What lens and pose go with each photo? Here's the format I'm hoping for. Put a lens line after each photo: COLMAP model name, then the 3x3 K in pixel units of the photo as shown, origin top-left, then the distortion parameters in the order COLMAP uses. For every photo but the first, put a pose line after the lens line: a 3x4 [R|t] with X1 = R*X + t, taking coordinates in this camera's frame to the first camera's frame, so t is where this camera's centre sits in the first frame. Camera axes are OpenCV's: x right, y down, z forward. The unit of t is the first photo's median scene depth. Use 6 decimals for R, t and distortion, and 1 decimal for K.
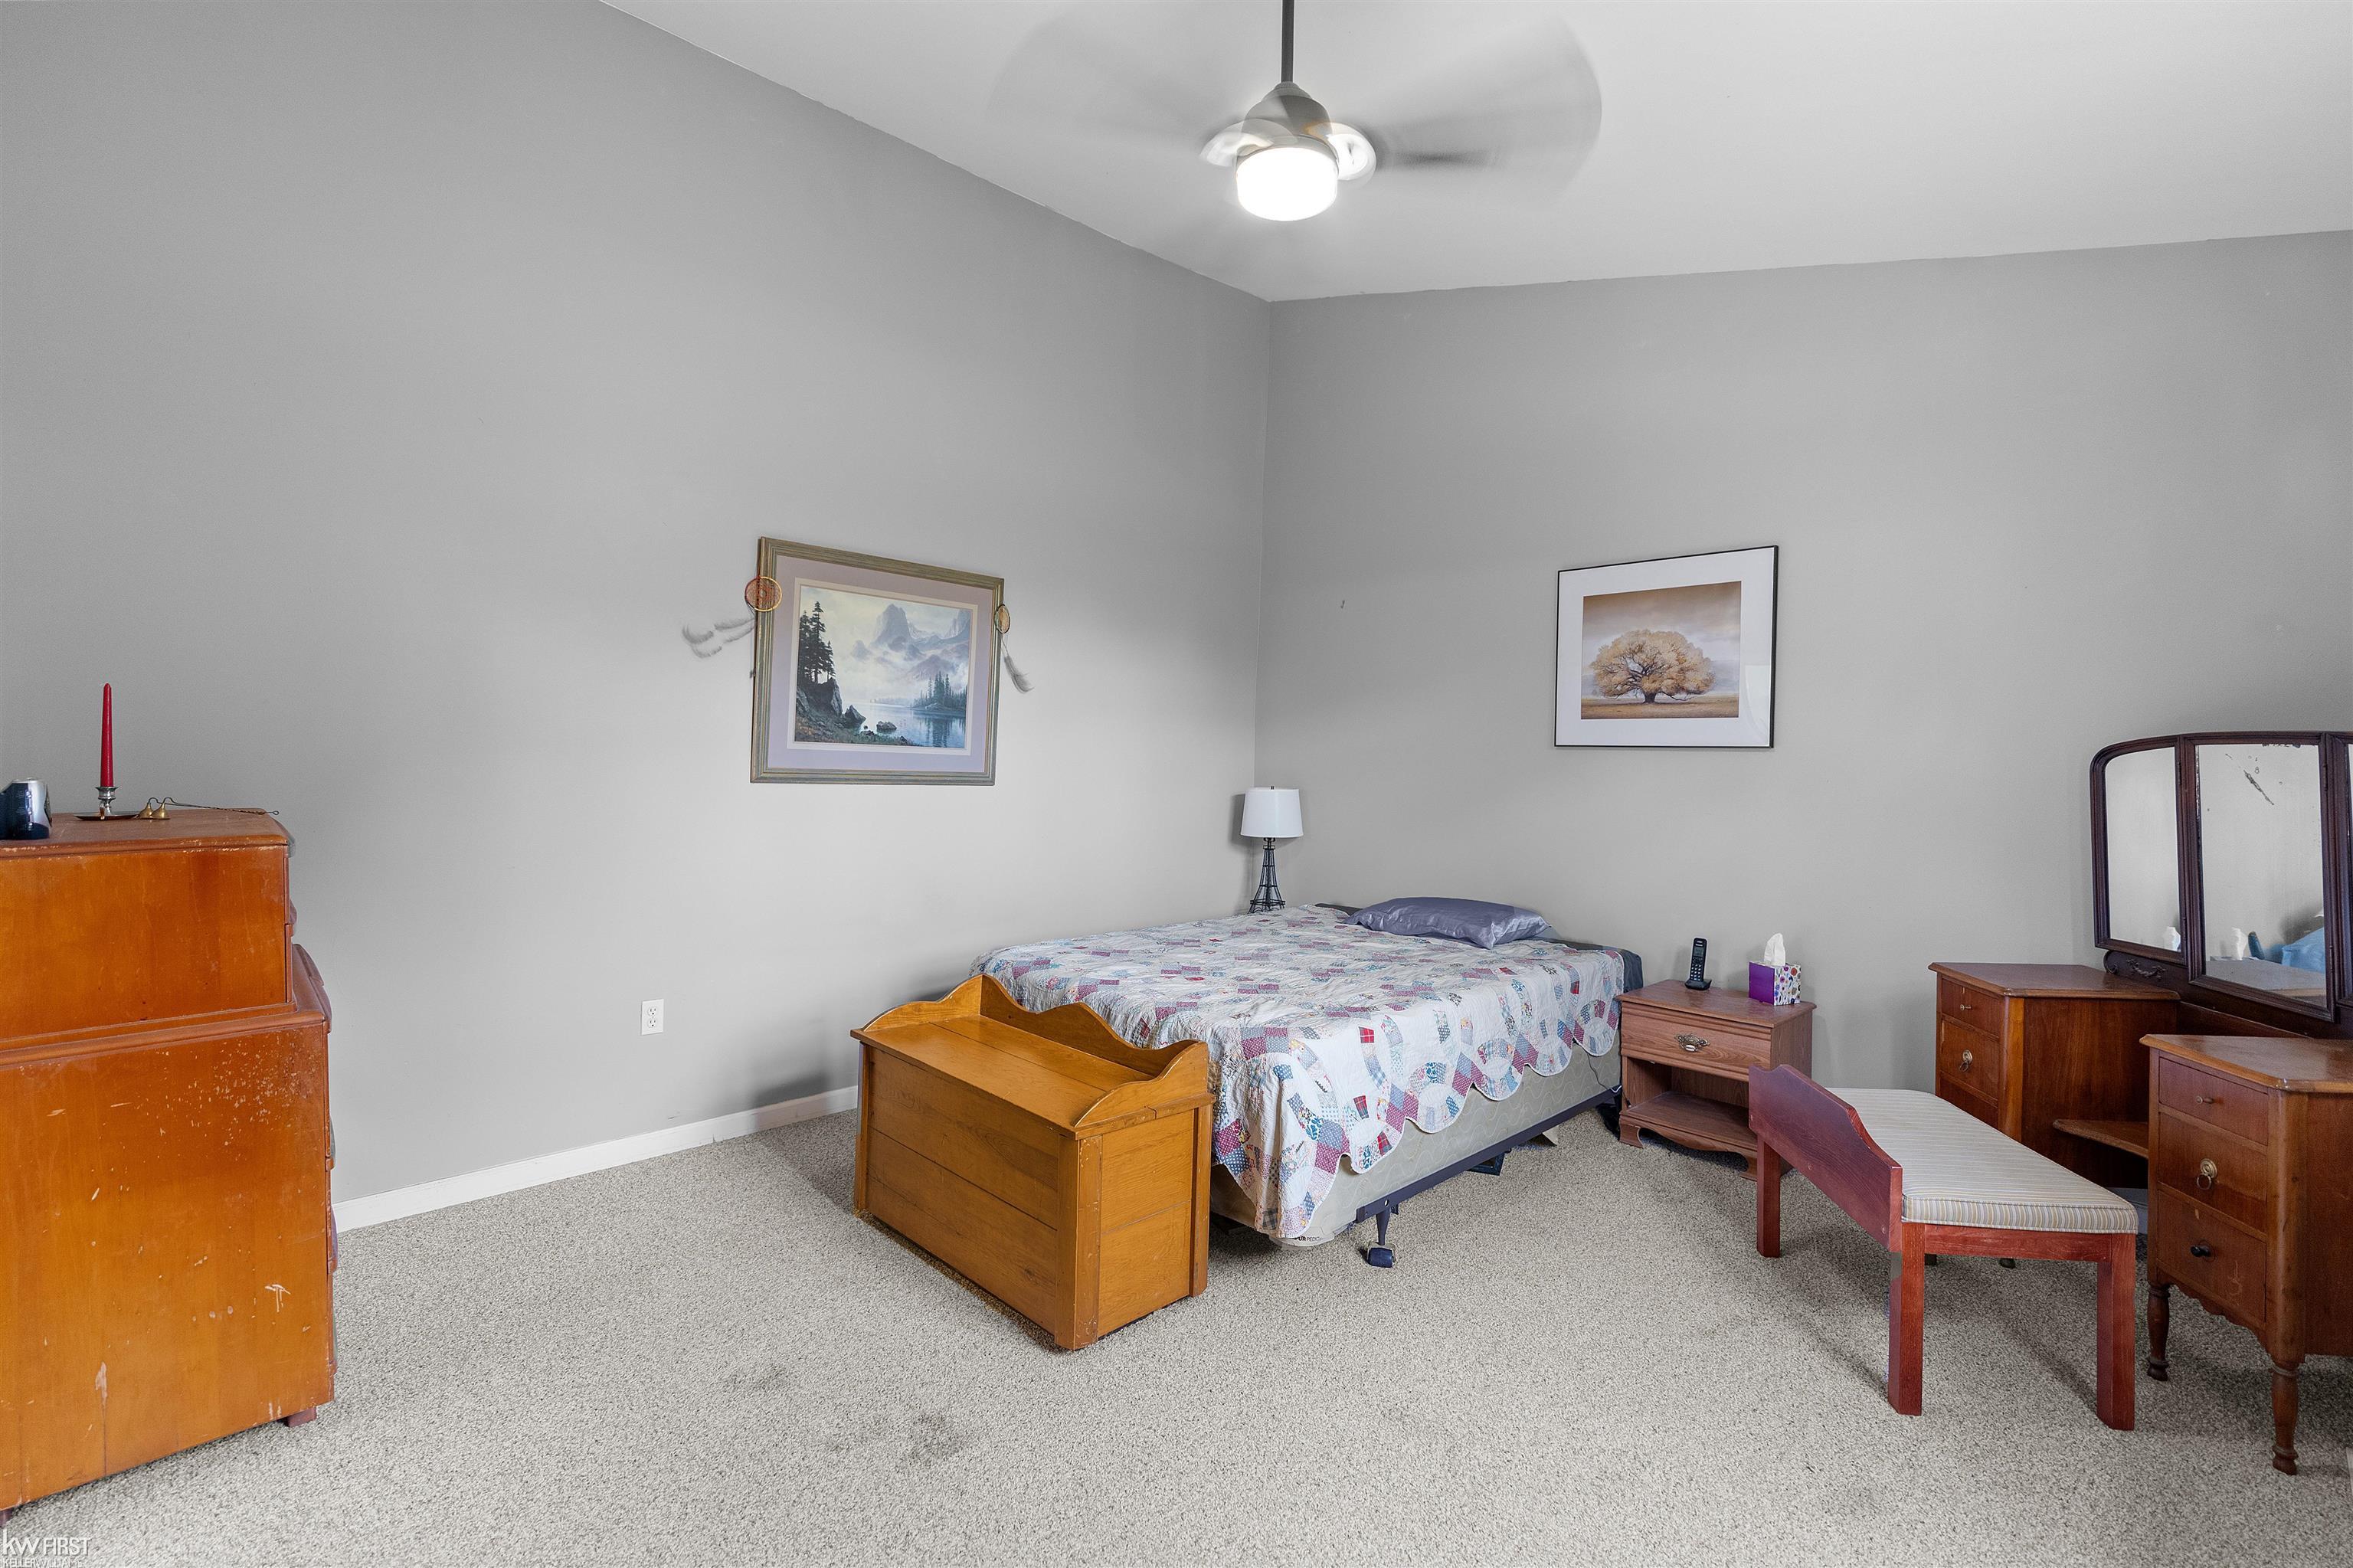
lens RADIAL K [[1085.2, 0, 1198.5], [0, 1085.2, 754.3], [0, 0, 1]] dist [-0.001964, 0.010264]
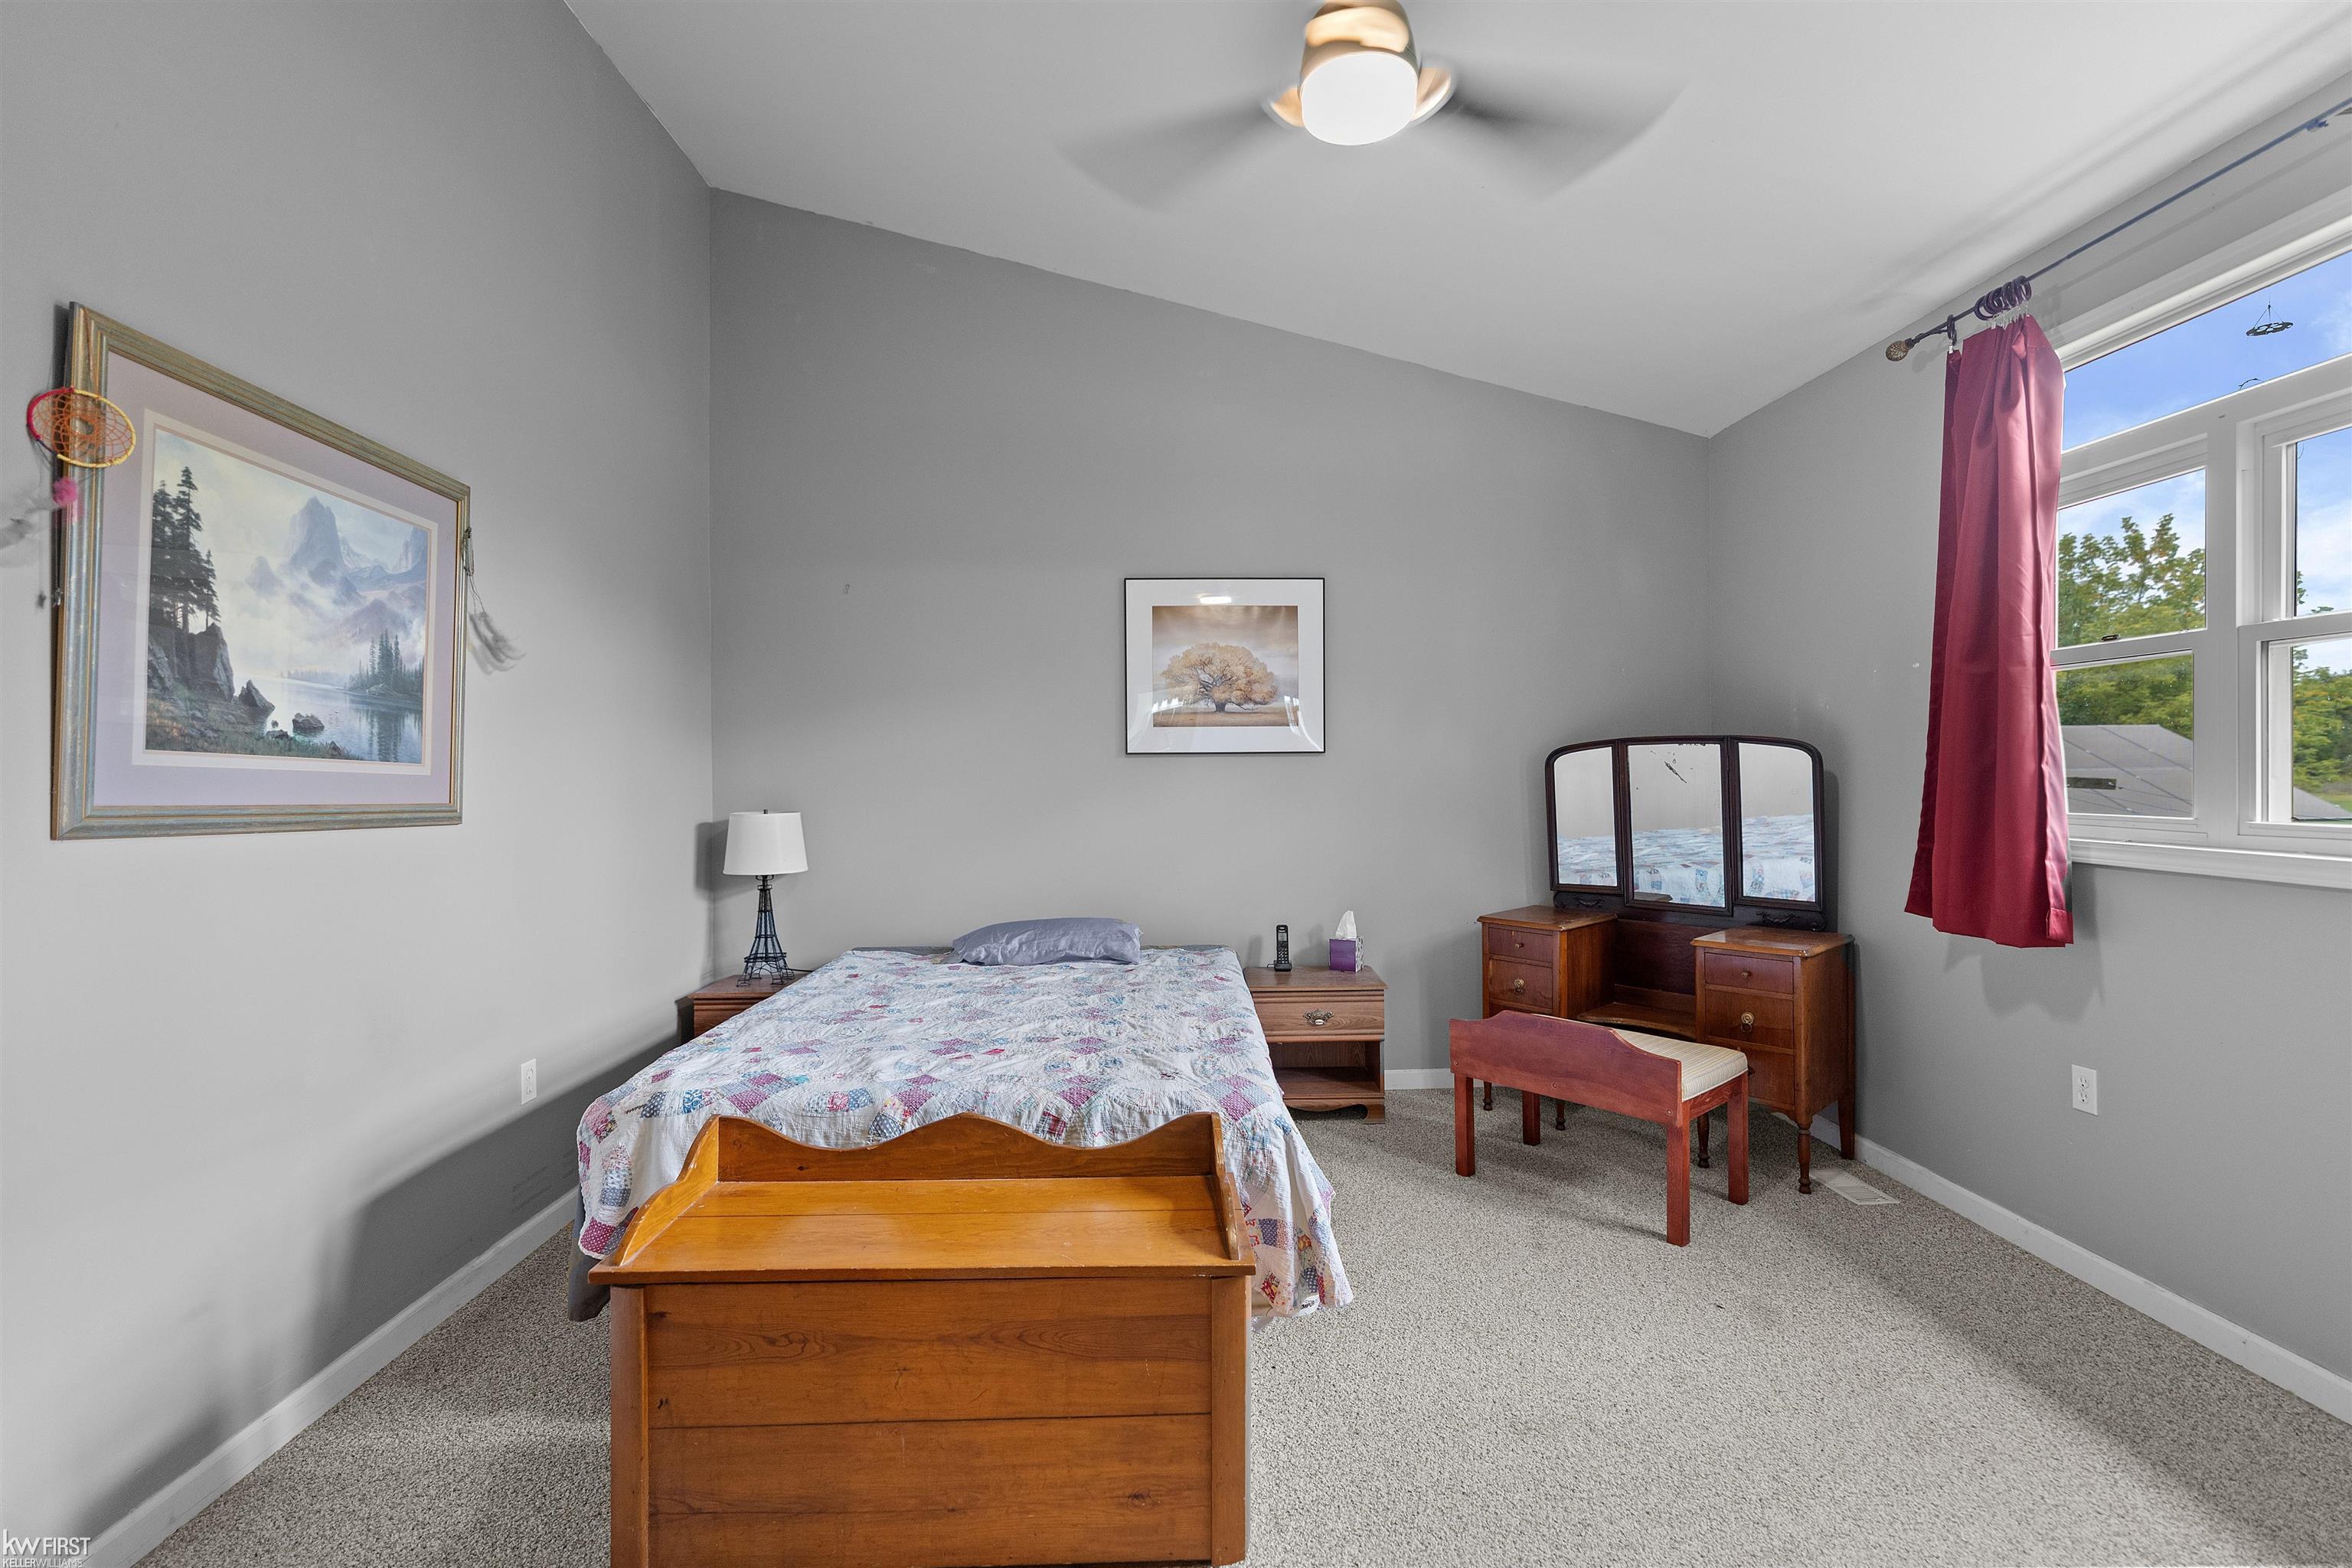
lens RADIAL K [[1081.7, 0, 1176.0], [0, 1081.7, 784.0], [0, 0, 1]] dist [-0.003751, 0.008120]
pose [[0.667496, -0.026494, 0.744142, -0.411917], [0.020409, 0.999642, 0.017284, 0.004135], [-0.744334, 0.003650, 0.667798, 0.327533]]
